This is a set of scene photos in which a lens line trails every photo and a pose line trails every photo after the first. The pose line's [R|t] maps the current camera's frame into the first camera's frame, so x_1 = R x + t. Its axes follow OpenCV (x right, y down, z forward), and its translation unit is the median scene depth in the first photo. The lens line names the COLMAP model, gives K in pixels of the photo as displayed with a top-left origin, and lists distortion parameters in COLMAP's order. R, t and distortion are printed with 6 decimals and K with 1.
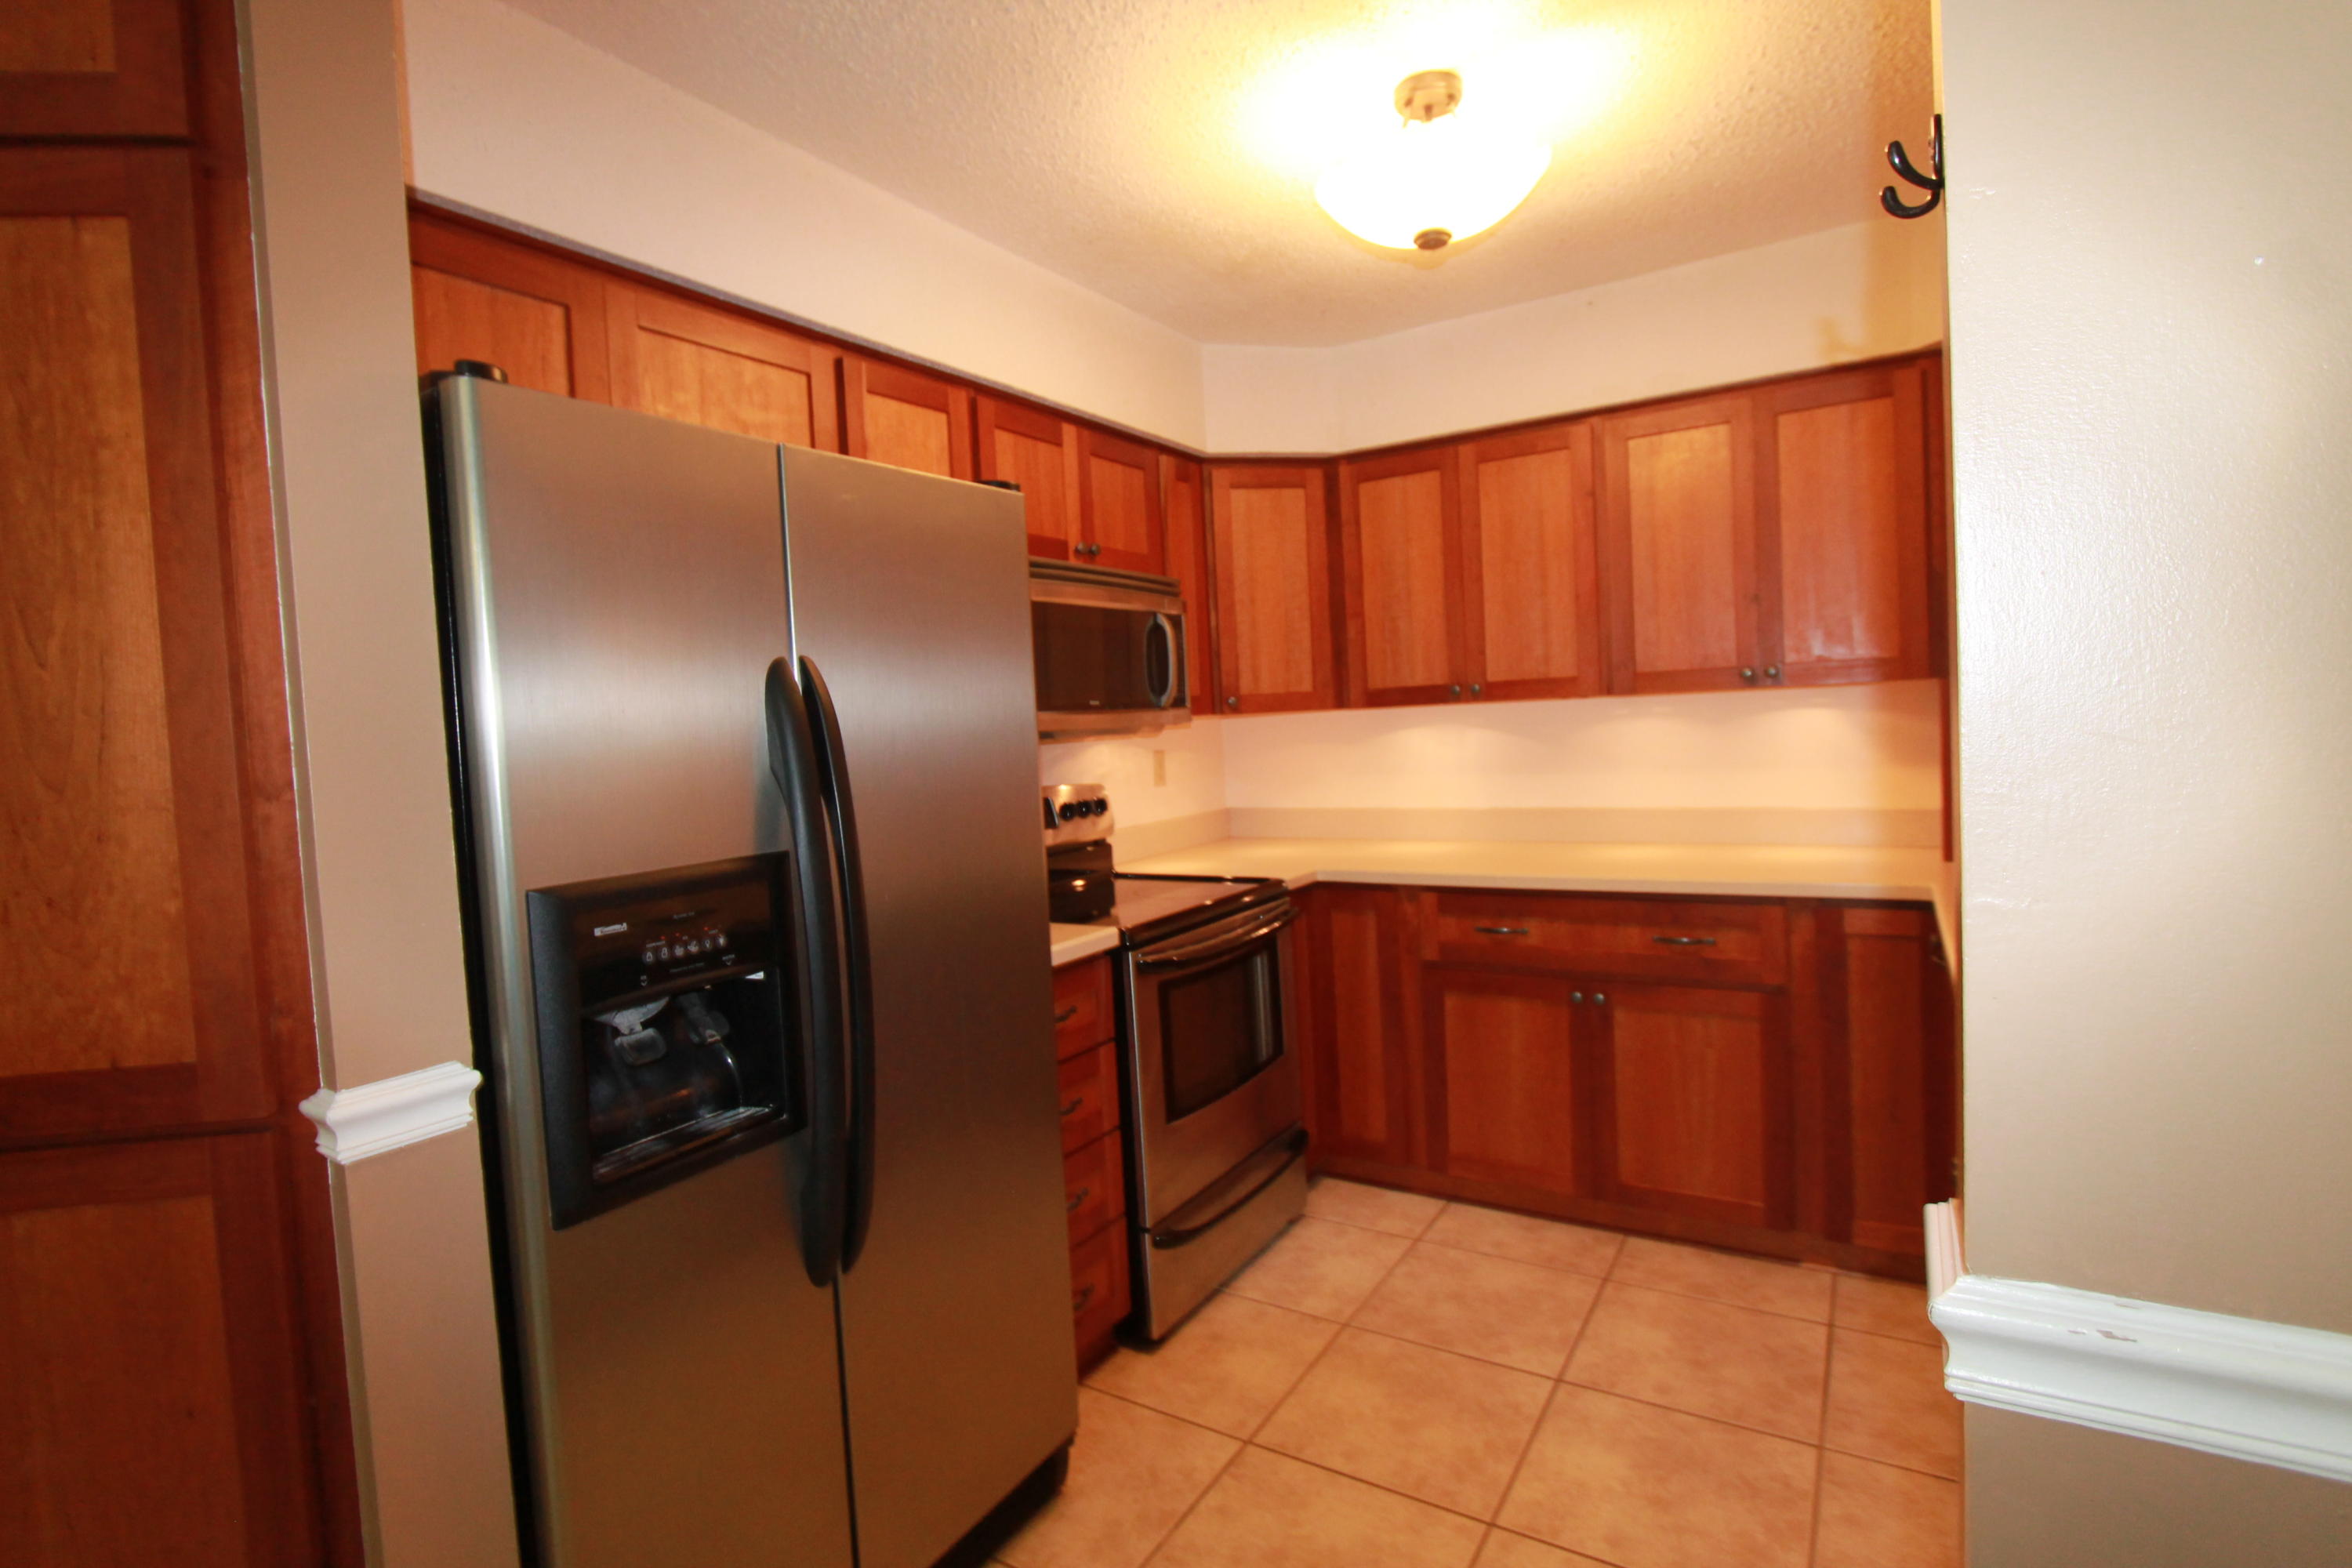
lens RADIAL K [[1125.1, 0, 1151.5], [0, 1125.1, 766.3], [0, 0, 1]] dist [-0.020233, 0.000038]
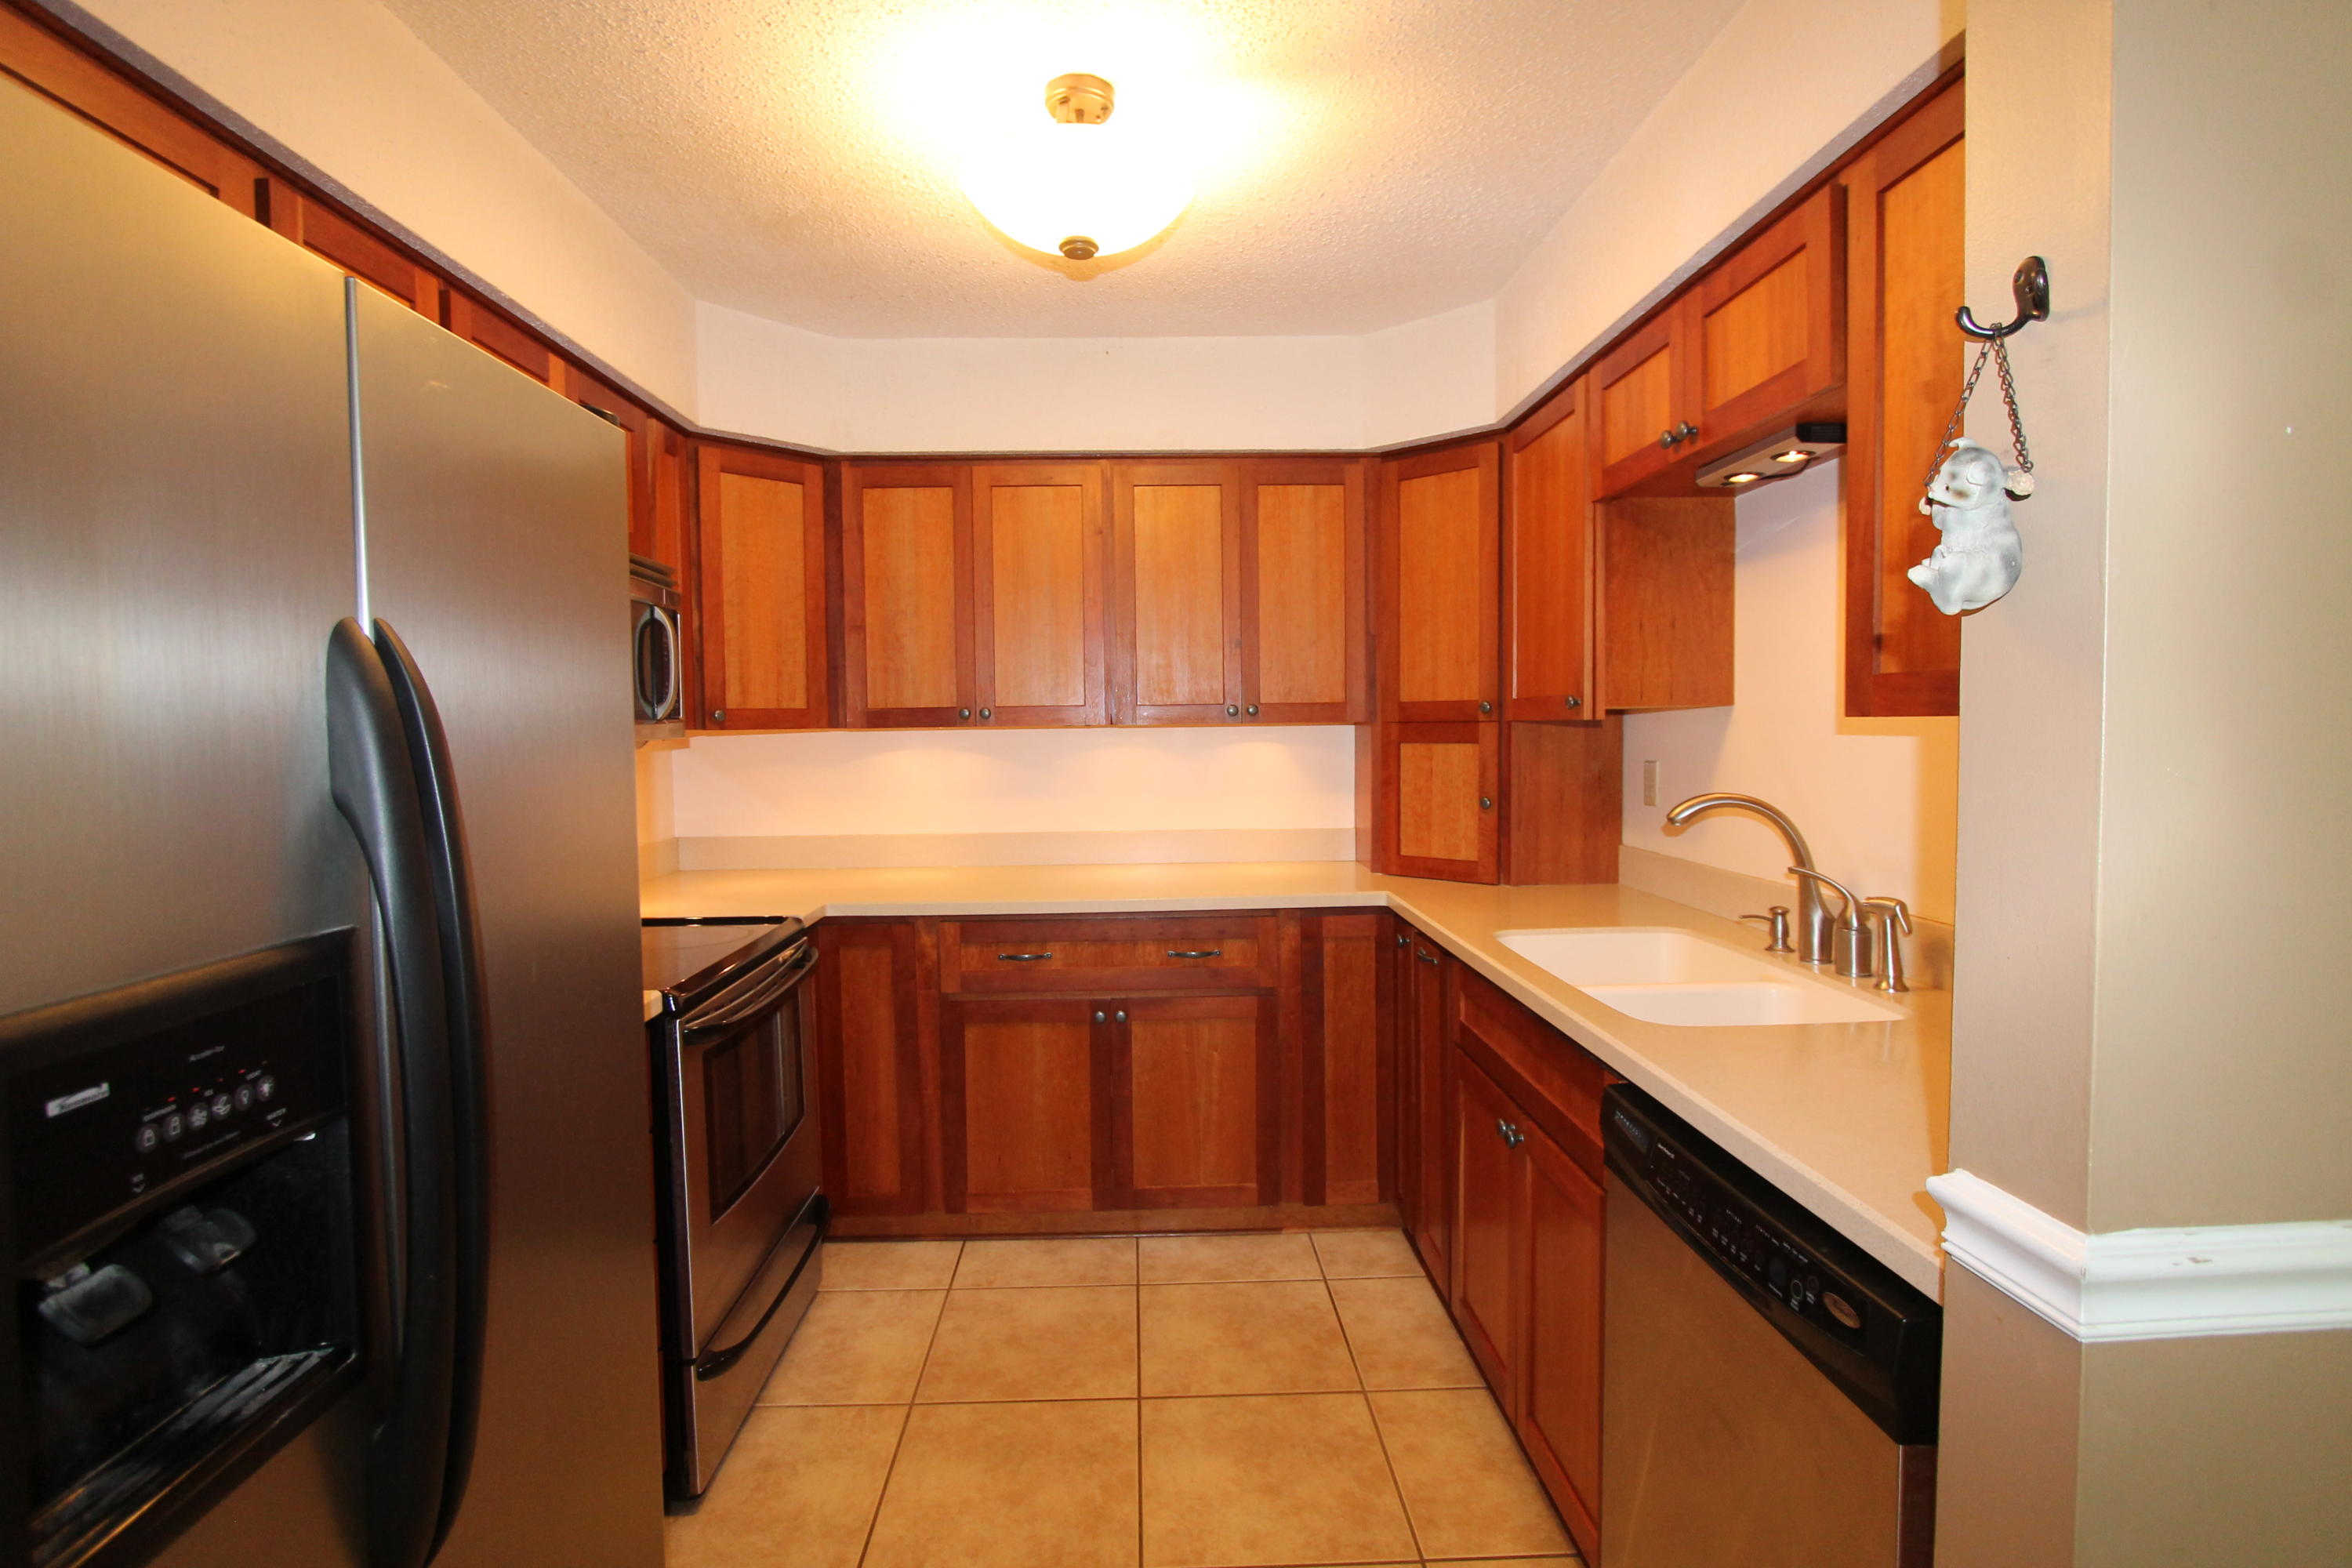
lens RADIAL K [[1107.0, 0, 1158.6], [0, 1107.0, 768.3], [0, 0, 1]] dist [-0.019505, 0.000596]
pose [[0.825702, 0.016398, 0.563868, -0.155975], [-0.005680, 0.999768, -0.020757, -0.001251], [-0.564078, 0.013936, 0.825604, 0.126489]]
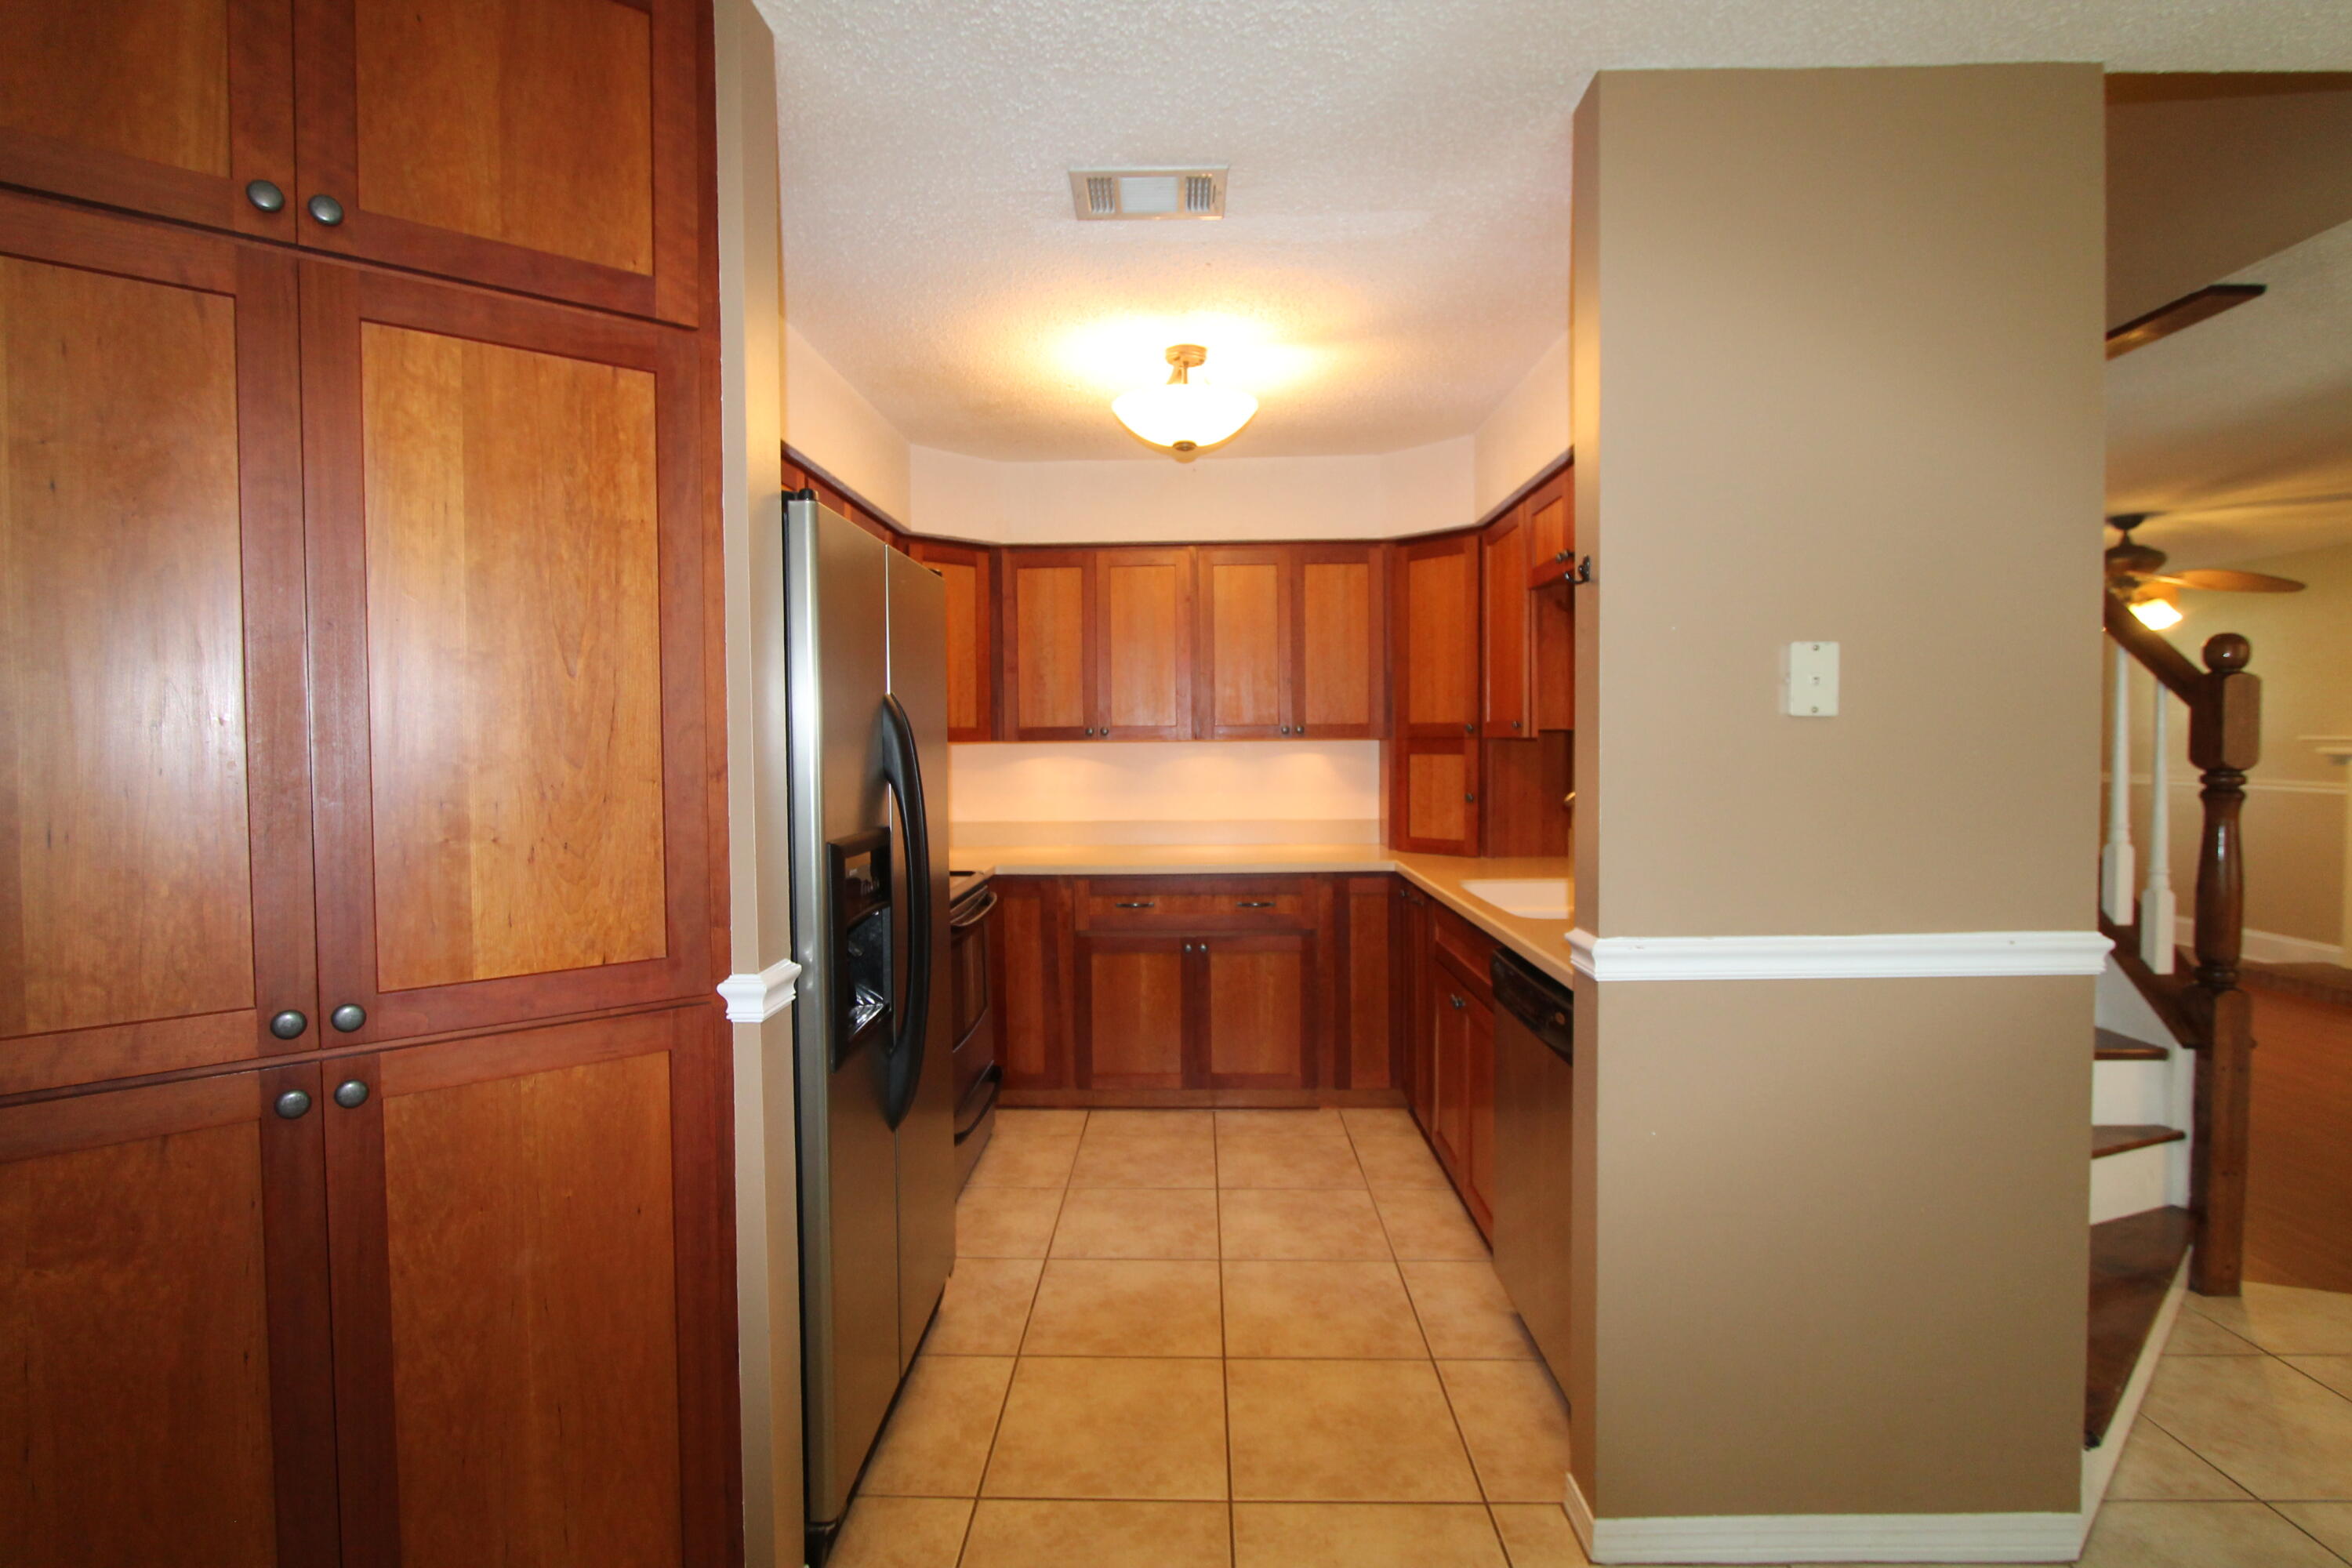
lens RADIAL K [[1107.0, 0, 1158.6], [0, 1107.0, 768.3], [0, 0, 1]] dist [-0.019505, 0.000596]
pose [[0.858017, 0.027262, 0.512898, -0.396019], [-0.011752, 0.999371, -0.033459, 0.023197], [-0.513487, 0.022681, 0.857797, -0.212076]]
